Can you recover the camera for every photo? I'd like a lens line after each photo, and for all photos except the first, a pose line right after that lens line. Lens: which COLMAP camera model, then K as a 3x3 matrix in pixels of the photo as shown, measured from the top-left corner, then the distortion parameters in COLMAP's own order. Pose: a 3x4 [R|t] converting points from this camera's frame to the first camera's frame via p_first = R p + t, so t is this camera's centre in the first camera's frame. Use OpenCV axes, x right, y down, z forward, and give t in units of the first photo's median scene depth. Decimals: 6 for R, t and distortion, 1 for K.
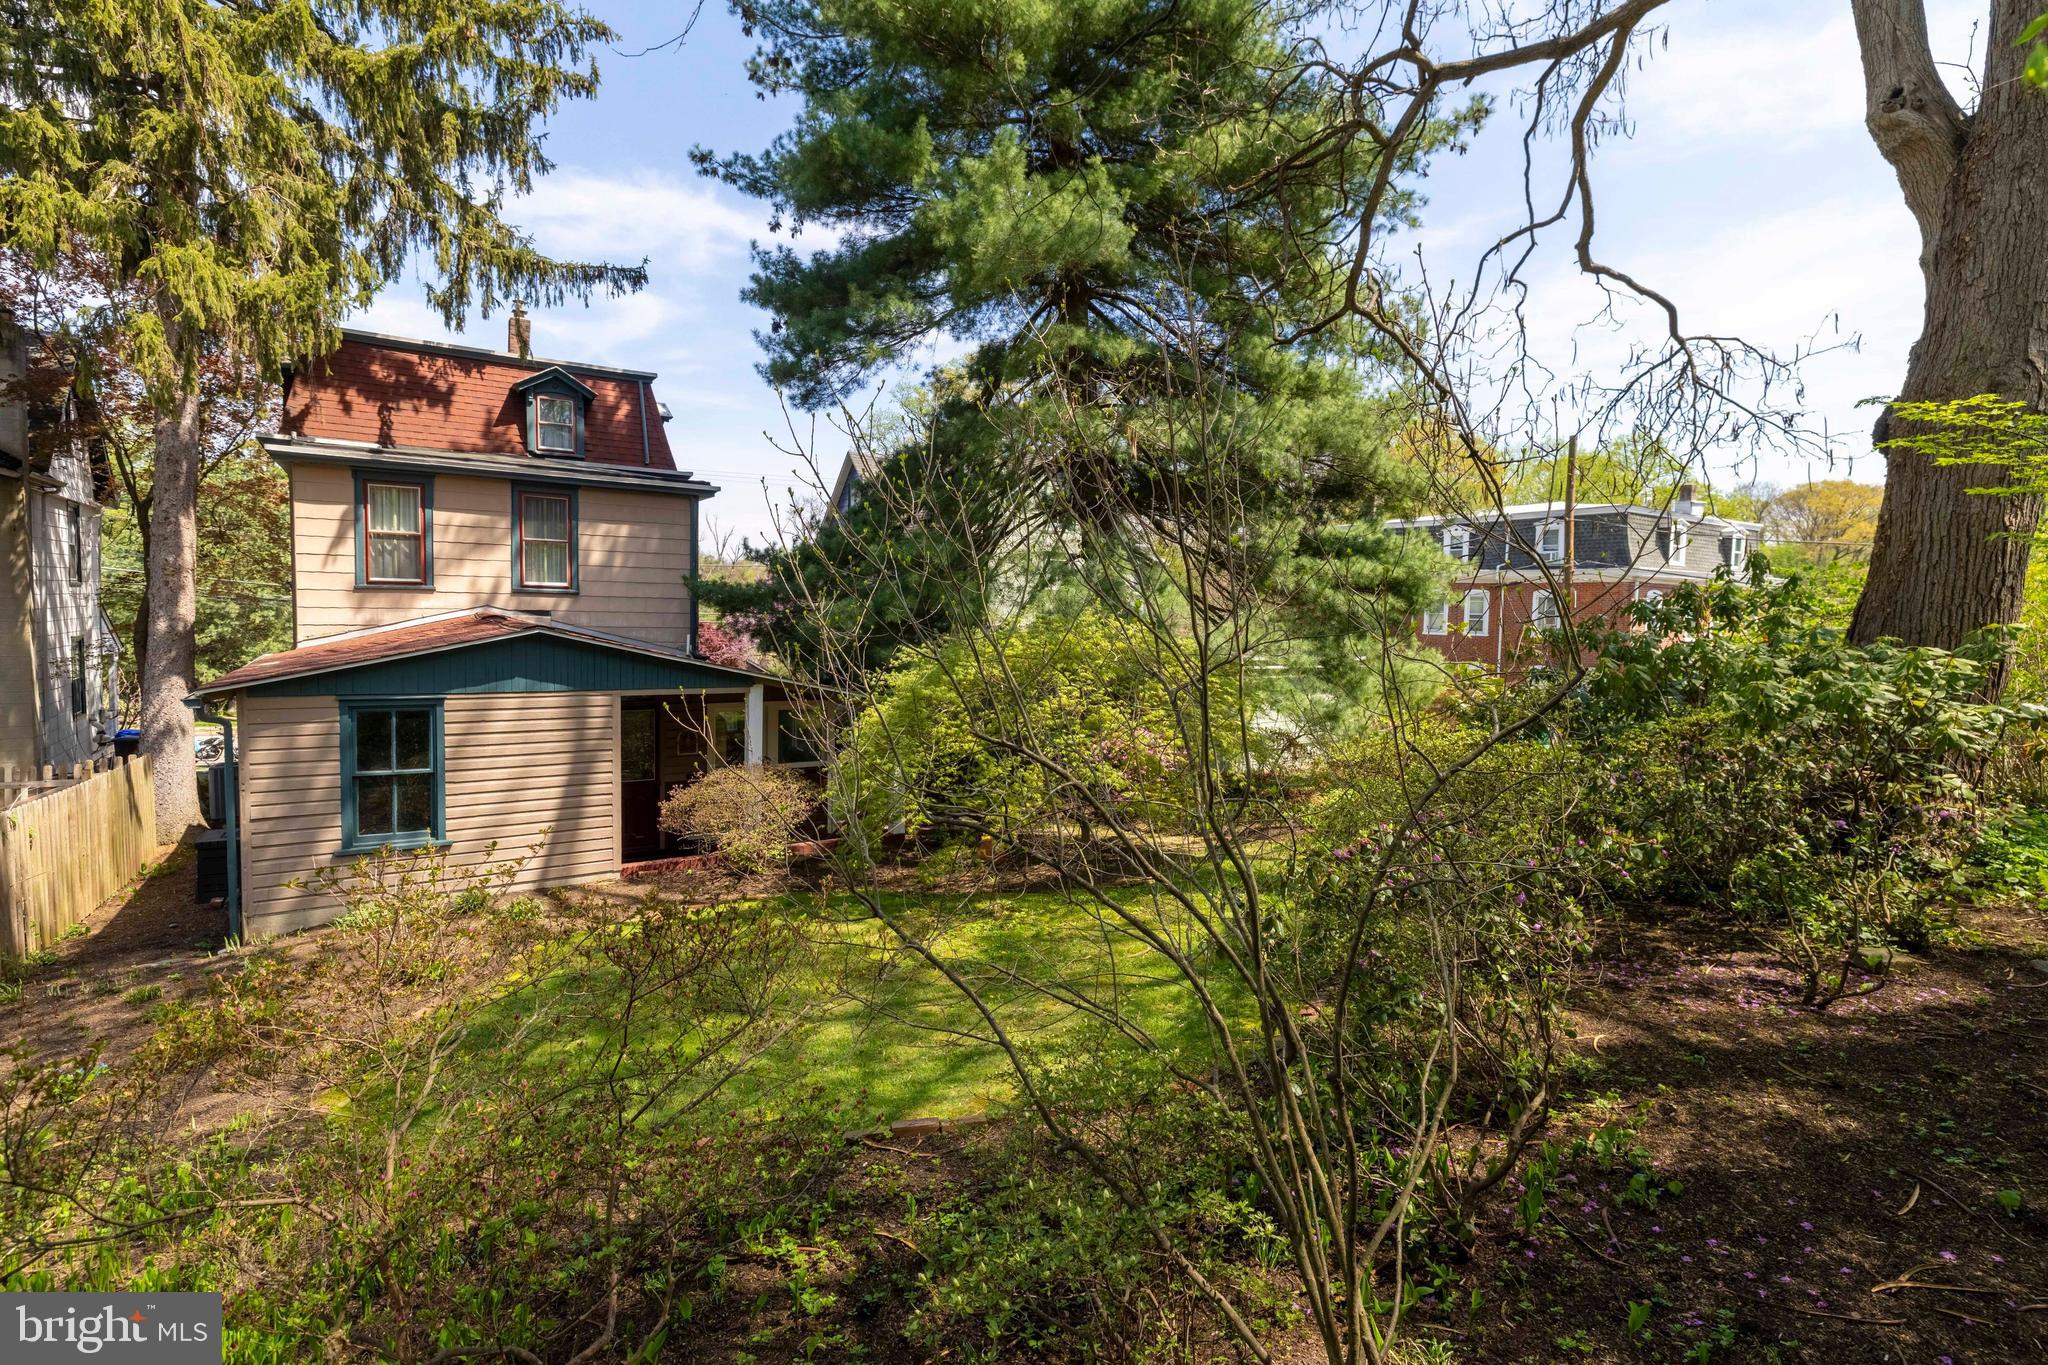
lens RADIAL K [[917.8, 0, 1024.0], [0, 917.8, 682.5], [0, 0, 1]] dist [-0.009918, 0.000153]
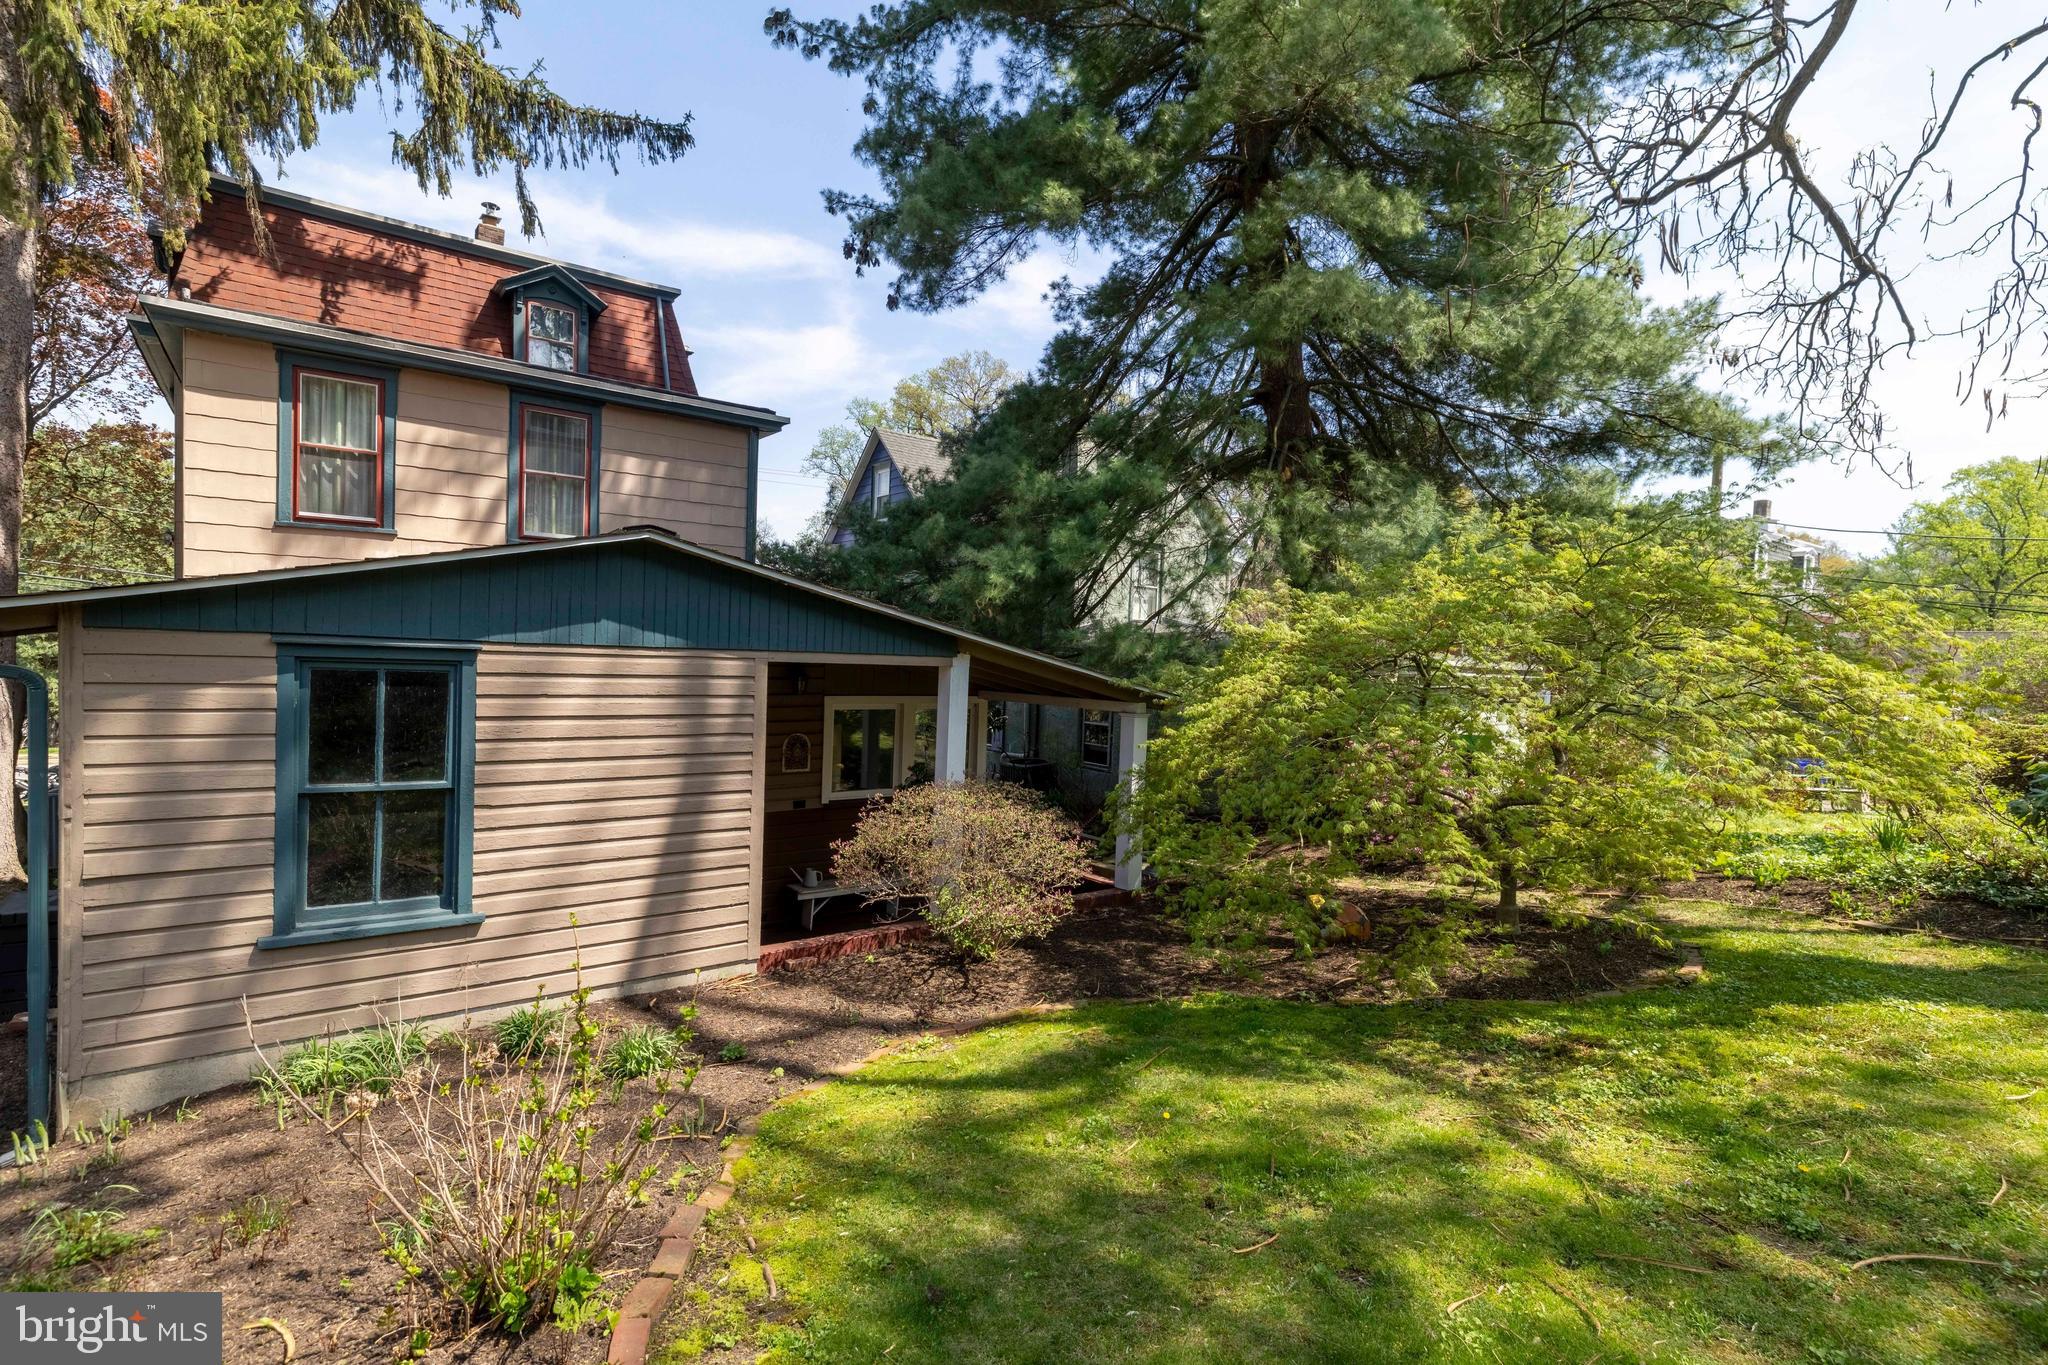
lens RADIAL K [[947.0, 0, 1024.0], [0, 947.0, 682.5], [0, 0, 1]] dist [-0.006136, -0.001003]
pose [[0.997833, 0.009280, 0.065143, -0.234411], [-0.006866, 0.999285, -0.037191, 0.037120], [-0.065441, 0.036663, 0.997183, 0.284436]]
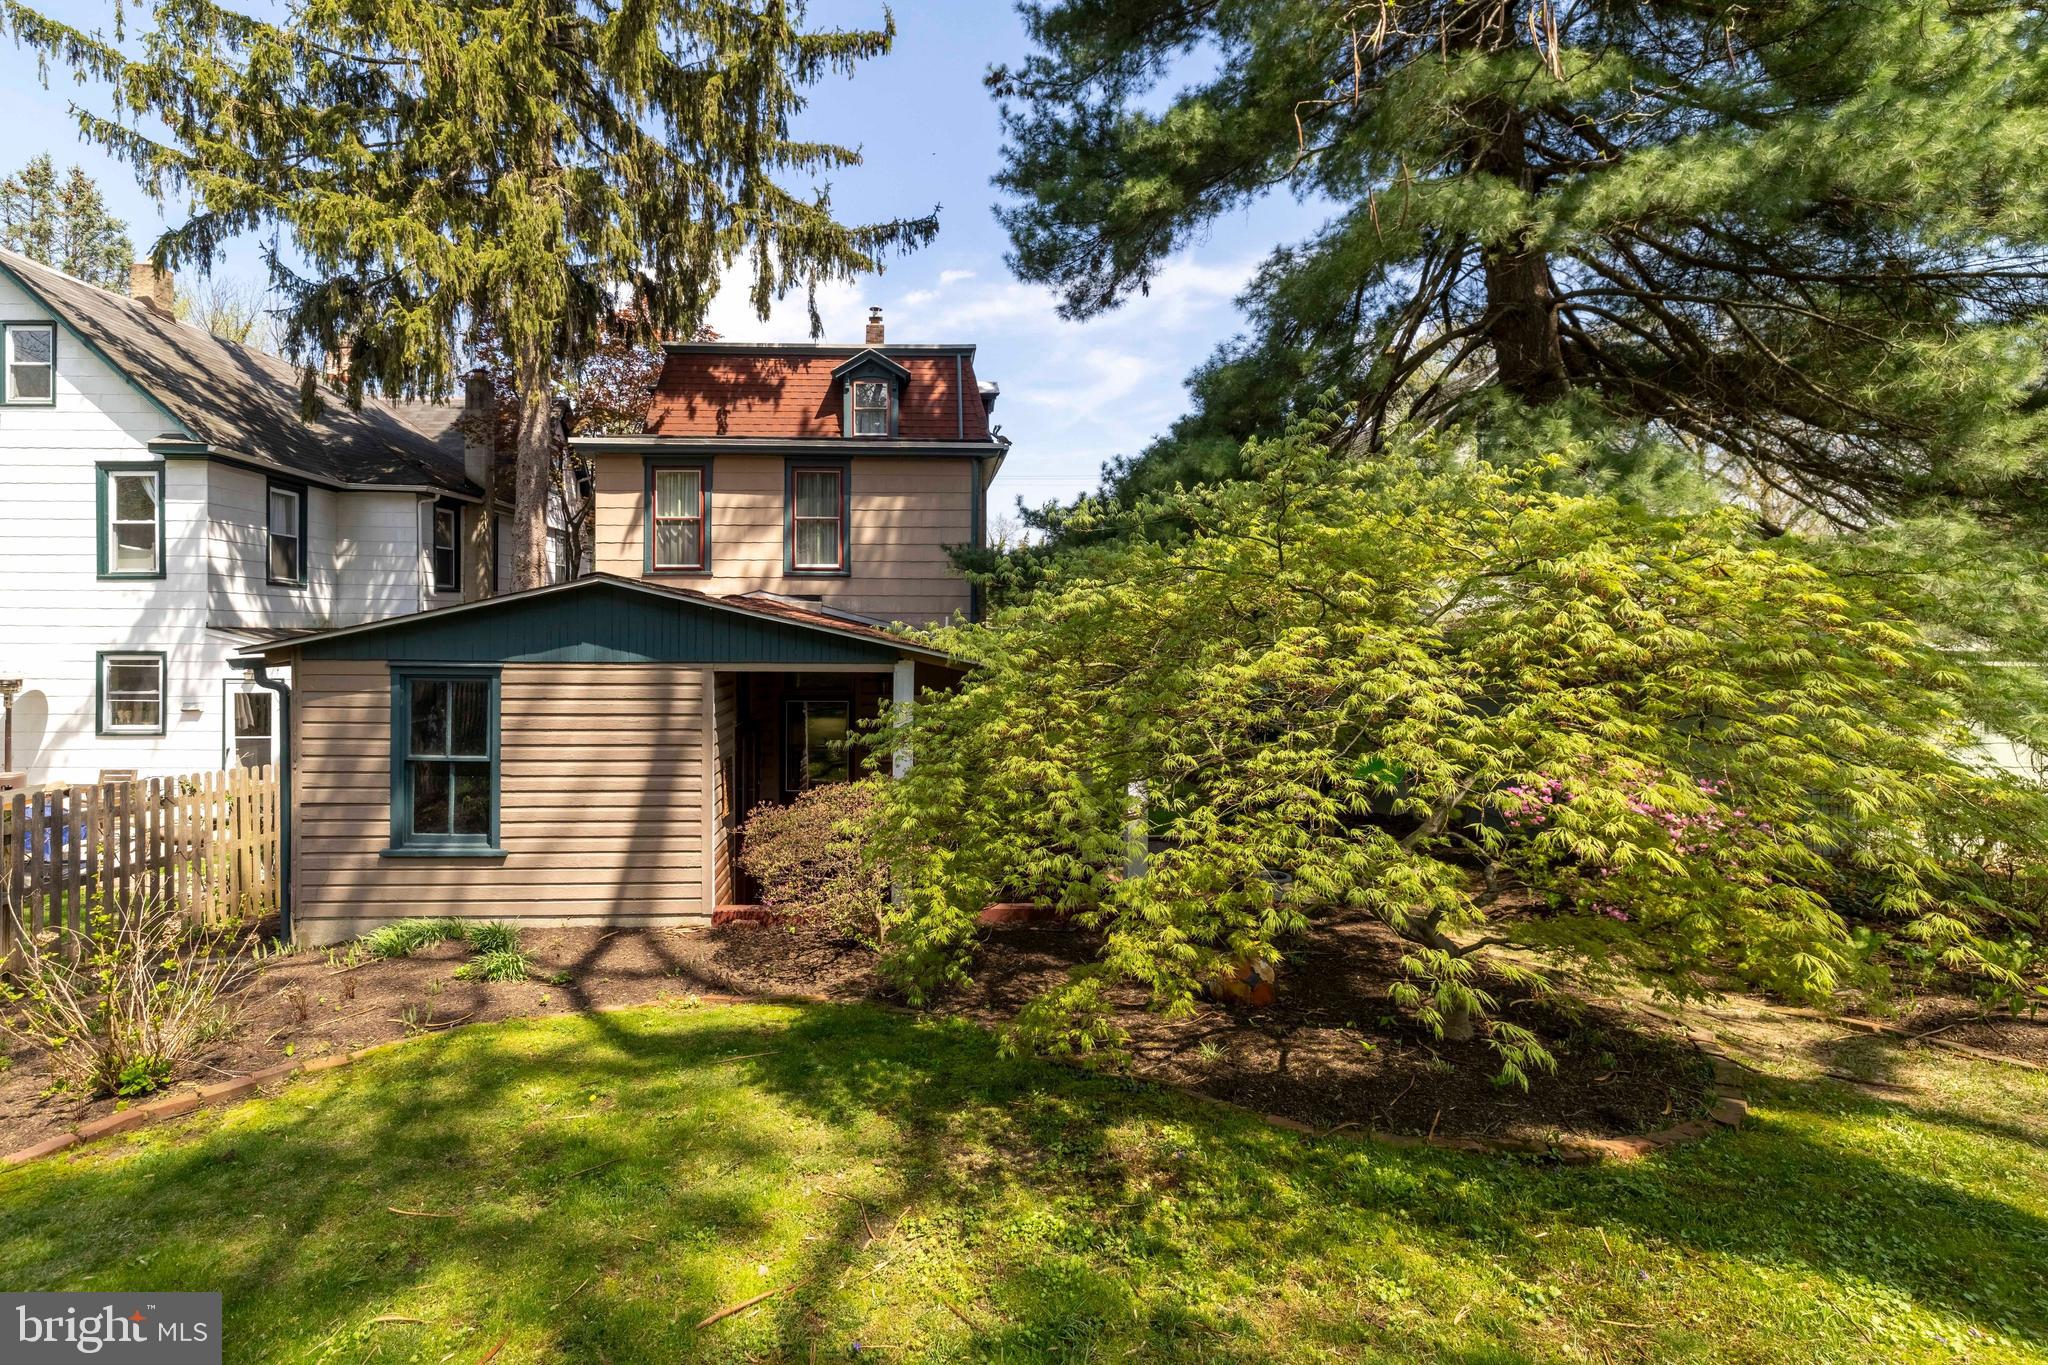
lens RADIAL K [[894.1, 0, 963.5], [0, 894.1, 647.2], [0, 0, 1]] dist [-0.012457, 0.000123]
pose [[0.855904, -0.010606, -0.517026, 0.070650], [-0.021927, 0.998146, -0.056775, 0.023329], [0.516670, 0.059931, 0.854085, 0.370302]]
